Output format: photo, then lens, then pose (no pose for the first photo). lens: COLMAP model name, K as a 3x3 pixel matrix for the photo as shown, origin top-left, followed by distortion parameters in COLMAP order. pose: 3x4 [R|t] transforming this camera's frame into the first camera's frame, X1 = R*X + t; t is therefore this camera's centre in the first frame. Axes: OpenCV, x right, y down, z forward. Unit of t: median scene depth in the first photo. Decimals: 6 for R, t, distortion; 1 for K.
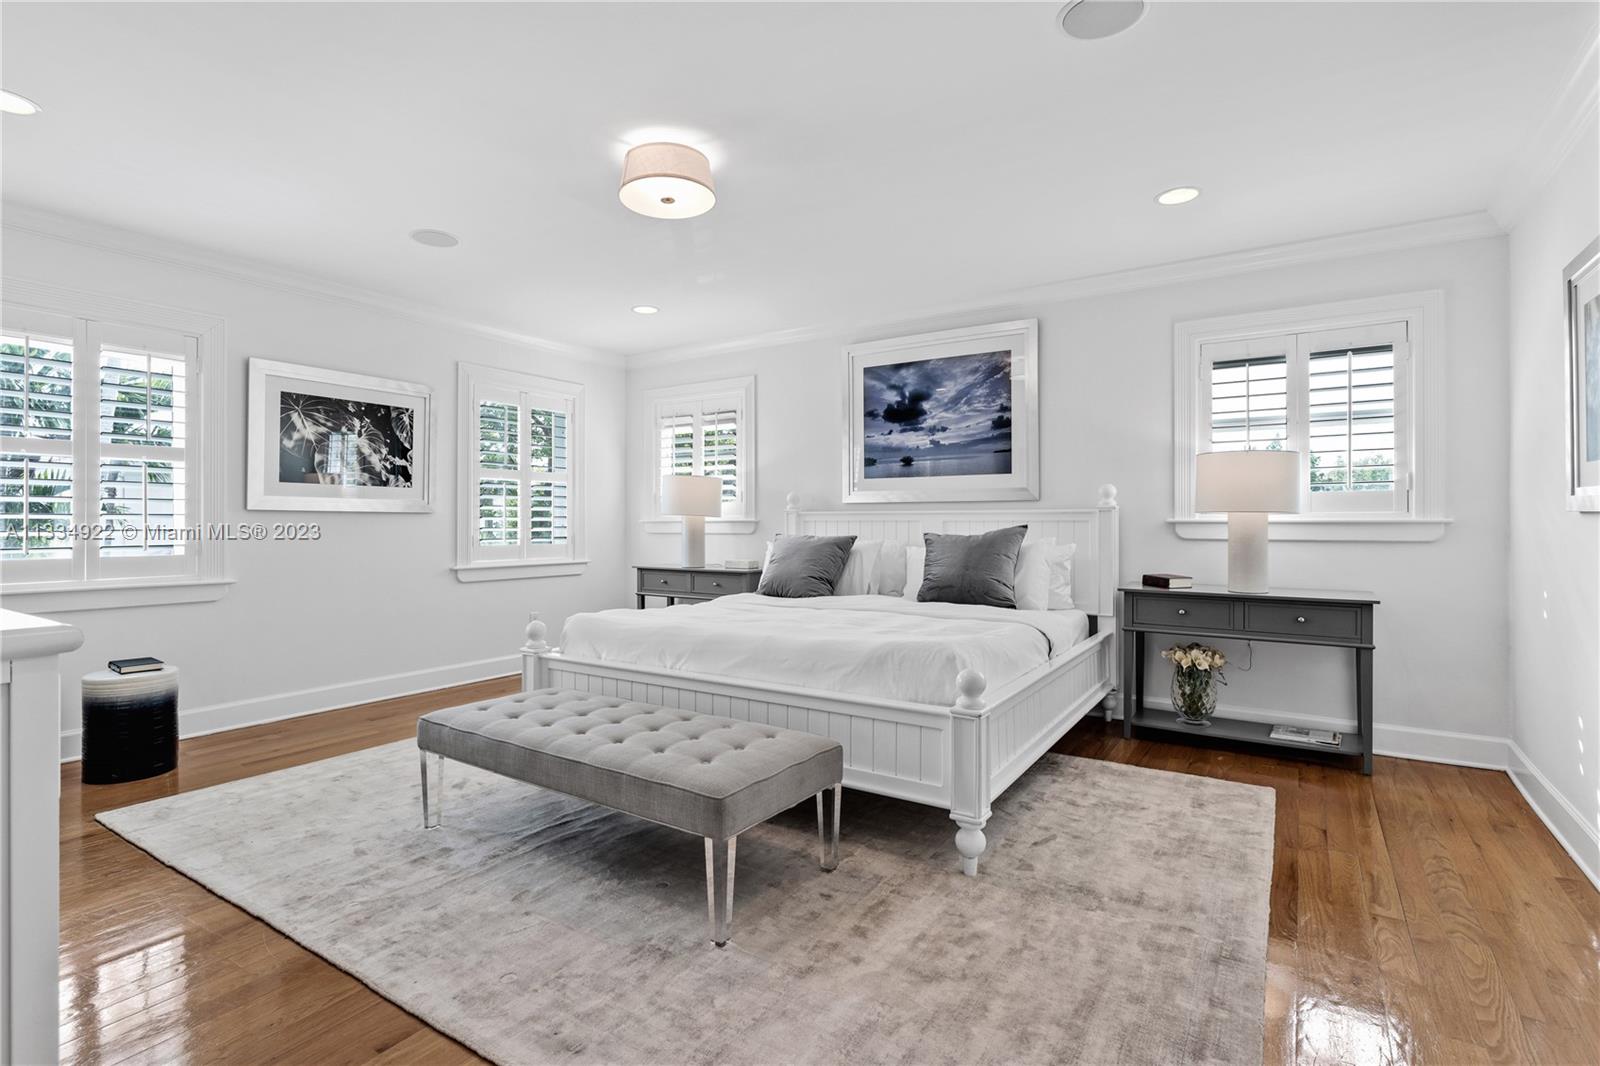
lens RADIAL K [[770.3, 0, 800.2], [0, 770.3, 537.5], [0, 0, 1]] dist [0.000933, 0.001586]
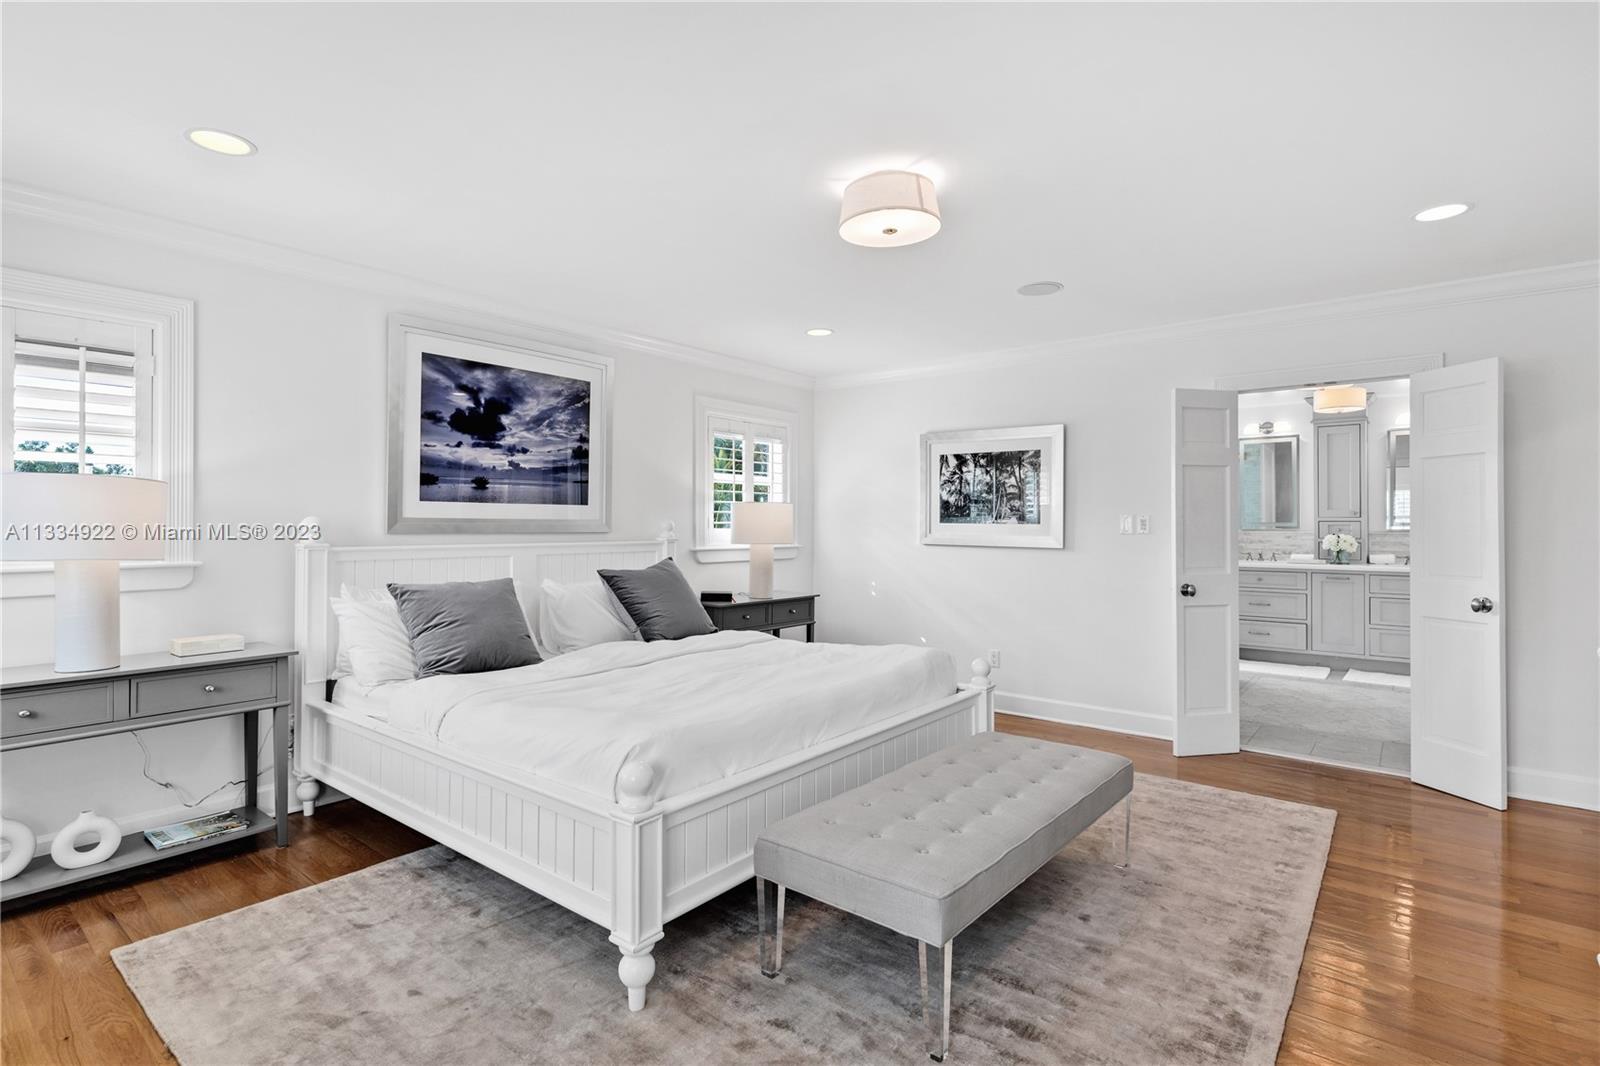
lens RADIAL K [[770.3, 0, 798.7], [0, 770.3, 528.0], [0, 0, 1]] dist [0.000933, 0.001586]
pose [[0.103437, 0.007680, 0.994606, -0.647512], [0.033427, 0.999378, -0.011194, -0.031942], [-0.994074, 0.034404, 0.103116, 0.595890]]
